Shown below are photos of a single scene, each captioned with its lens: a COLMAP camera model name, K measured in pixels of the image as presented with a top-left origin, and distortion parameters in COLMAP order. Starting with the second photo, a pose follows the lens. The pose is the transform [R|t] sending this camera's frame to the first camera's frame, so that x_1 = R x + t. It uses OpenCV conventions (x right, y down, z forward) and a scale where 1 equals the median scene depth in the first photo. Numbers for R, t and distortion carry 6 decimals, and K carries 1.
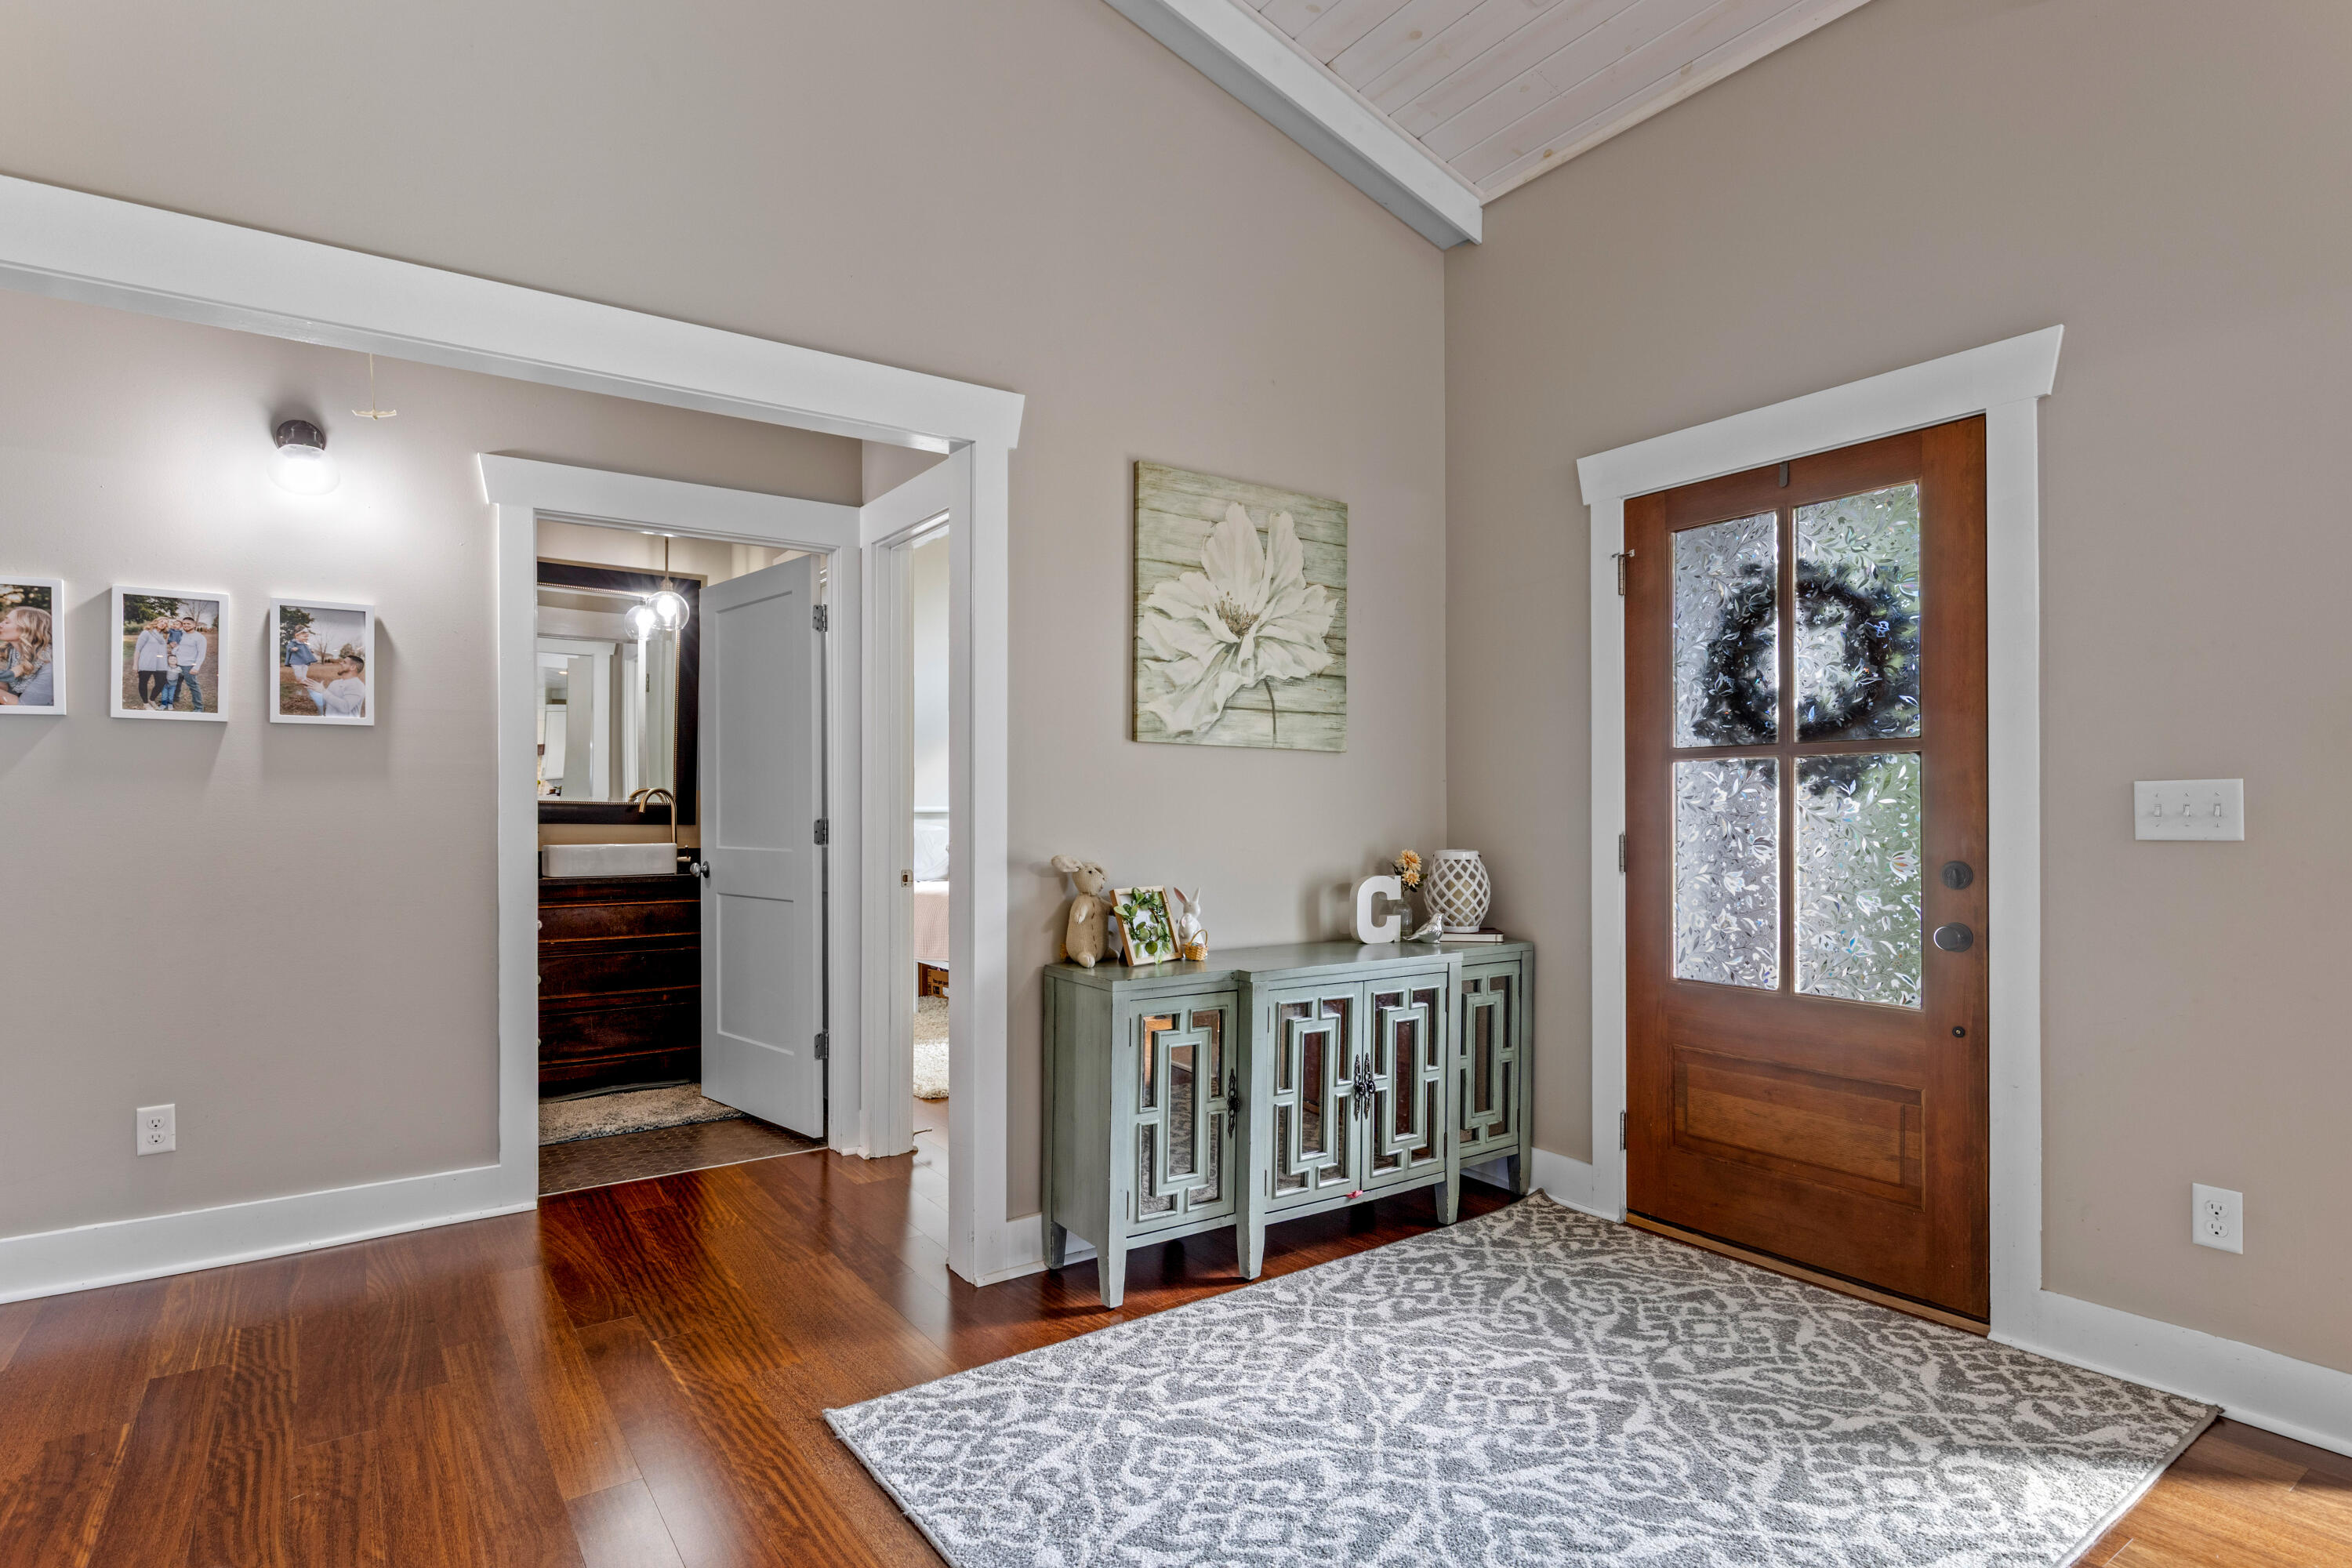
lens RADIAL K [[1179.1, 0, 1175.5], [0, 1179.1, 811.1], [0, 0, 1]] dist [-0.004951, -0.000353]
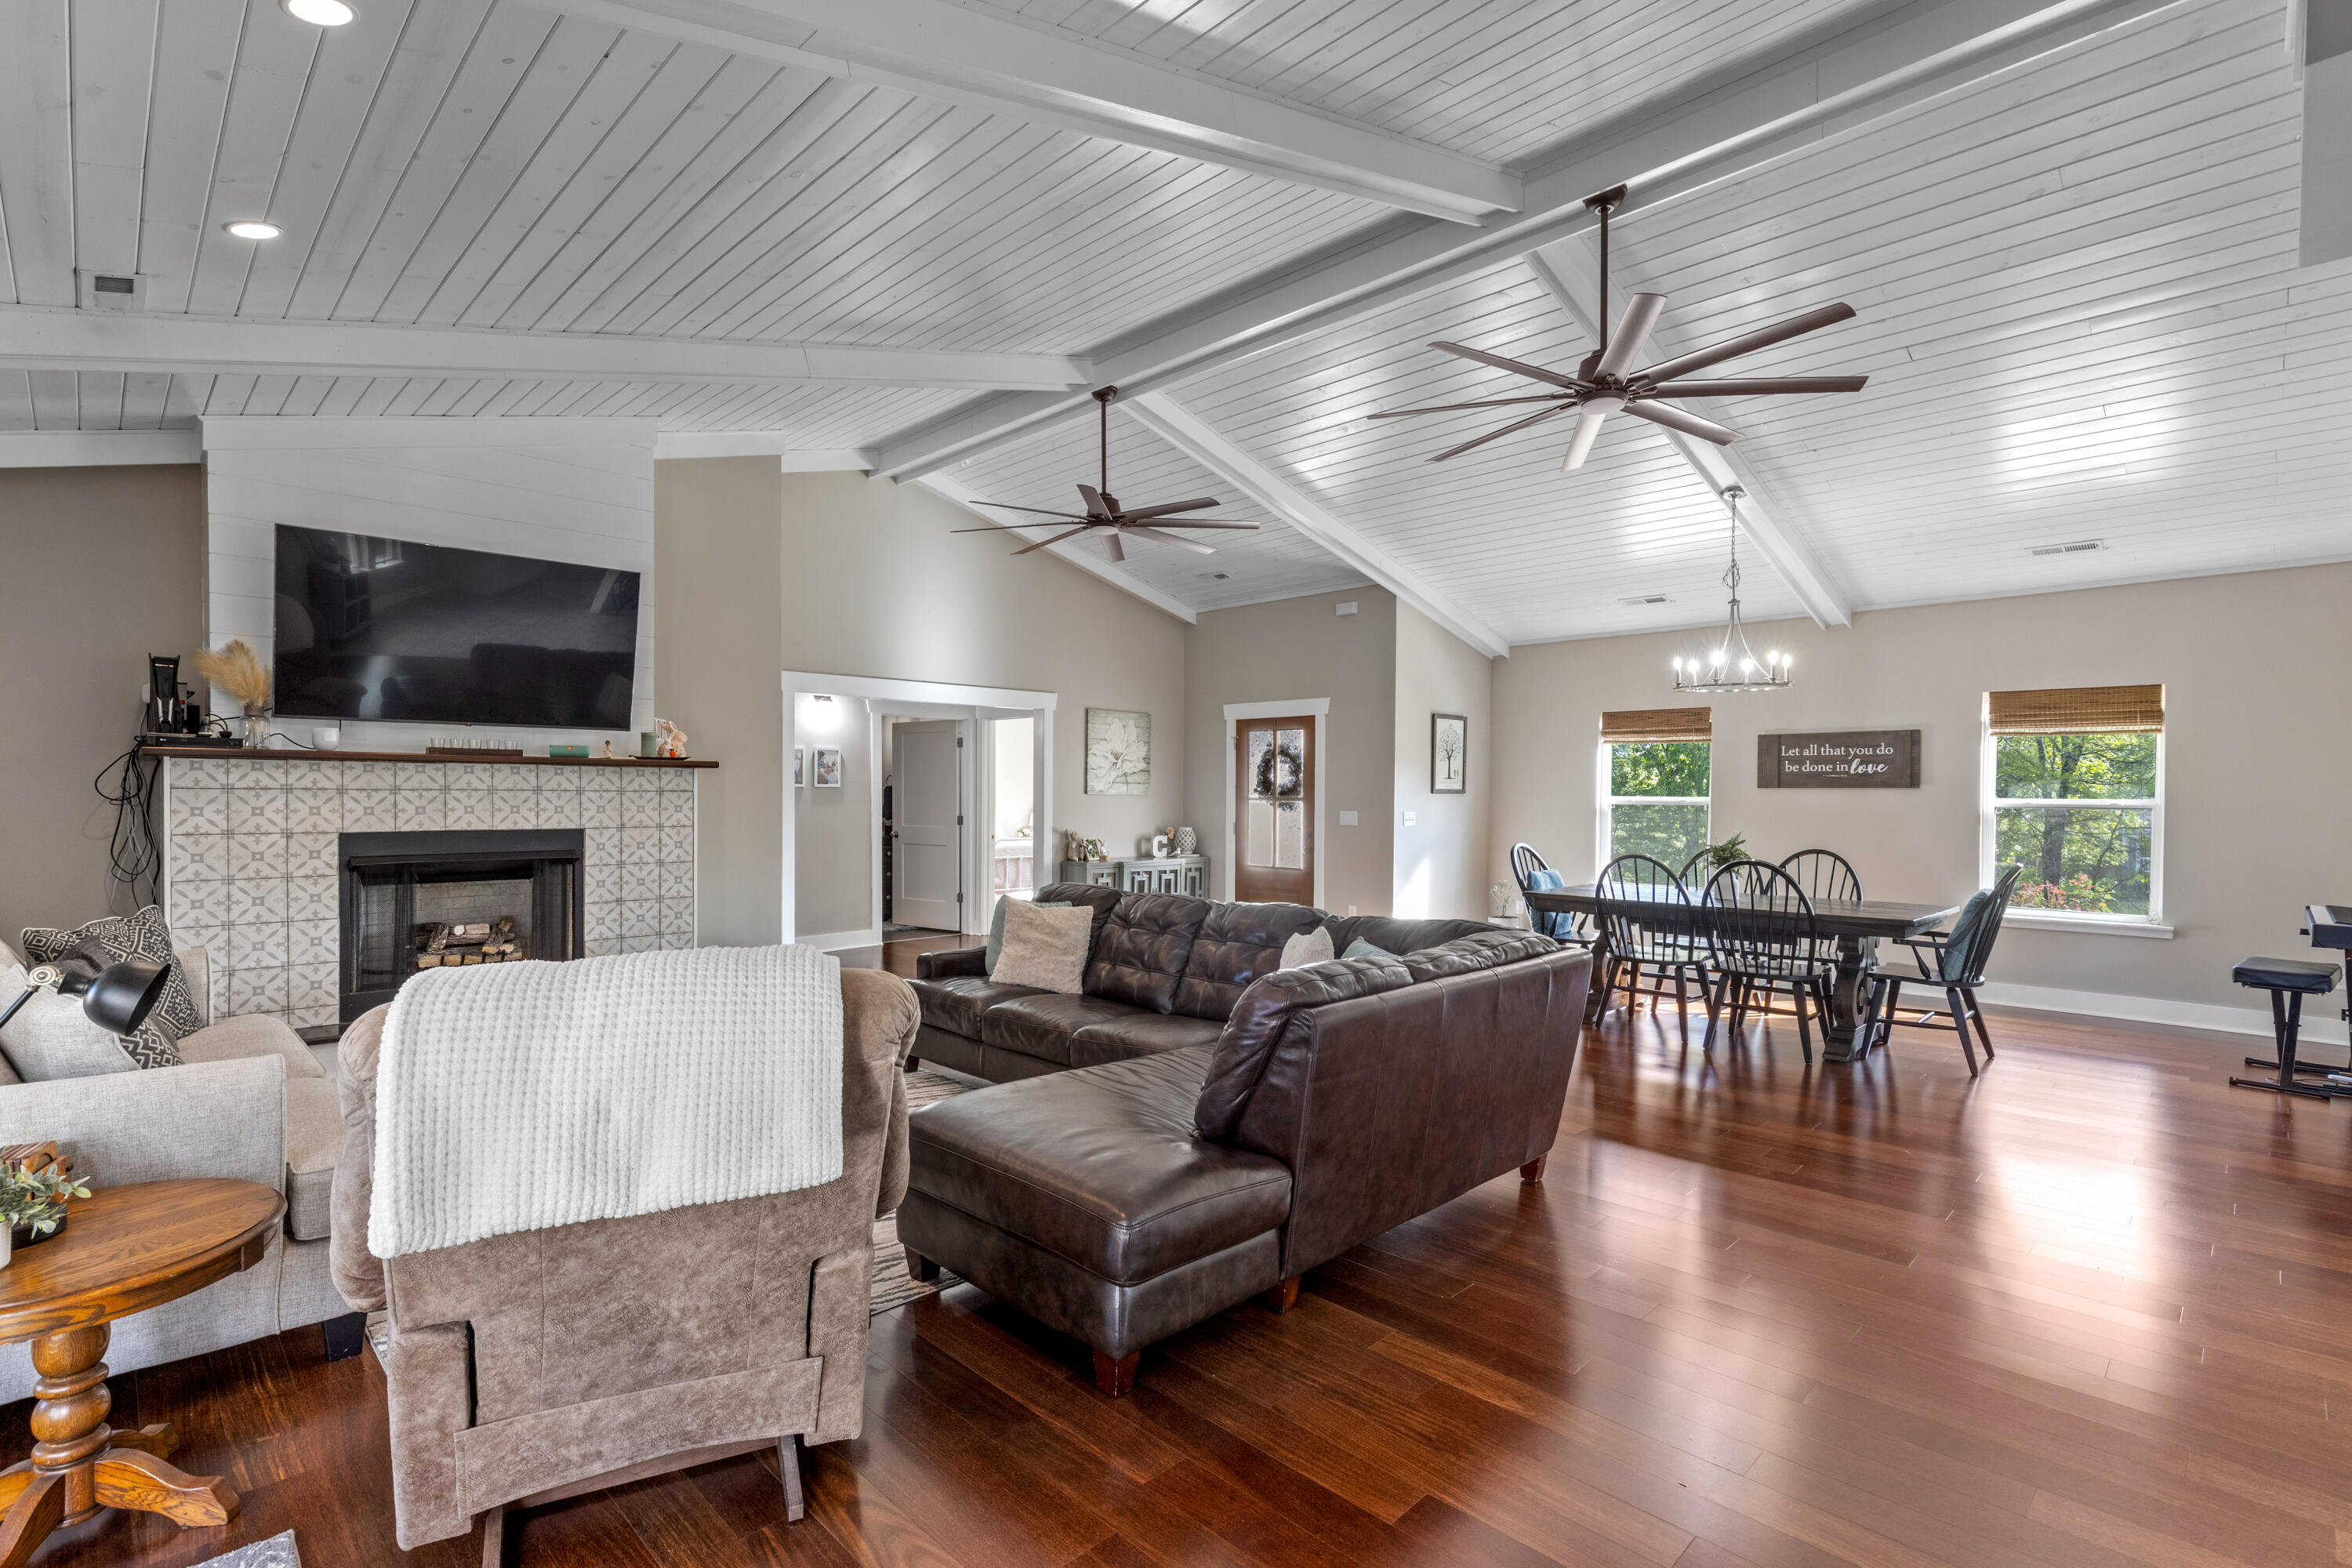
lens RADIAL K [[1107.1, 0, 1101.6], [0, 1107.1, 780.6], [0, 0, 1]] dist [0.012901, -0.004841]
pose [[0.993700, 0.004685, 0.111972, -0.334490], [-0.004029, 0.999973, -0.006084, -0.076775], [-0.111998, 0.005595, 0.993693, -2.043639]]
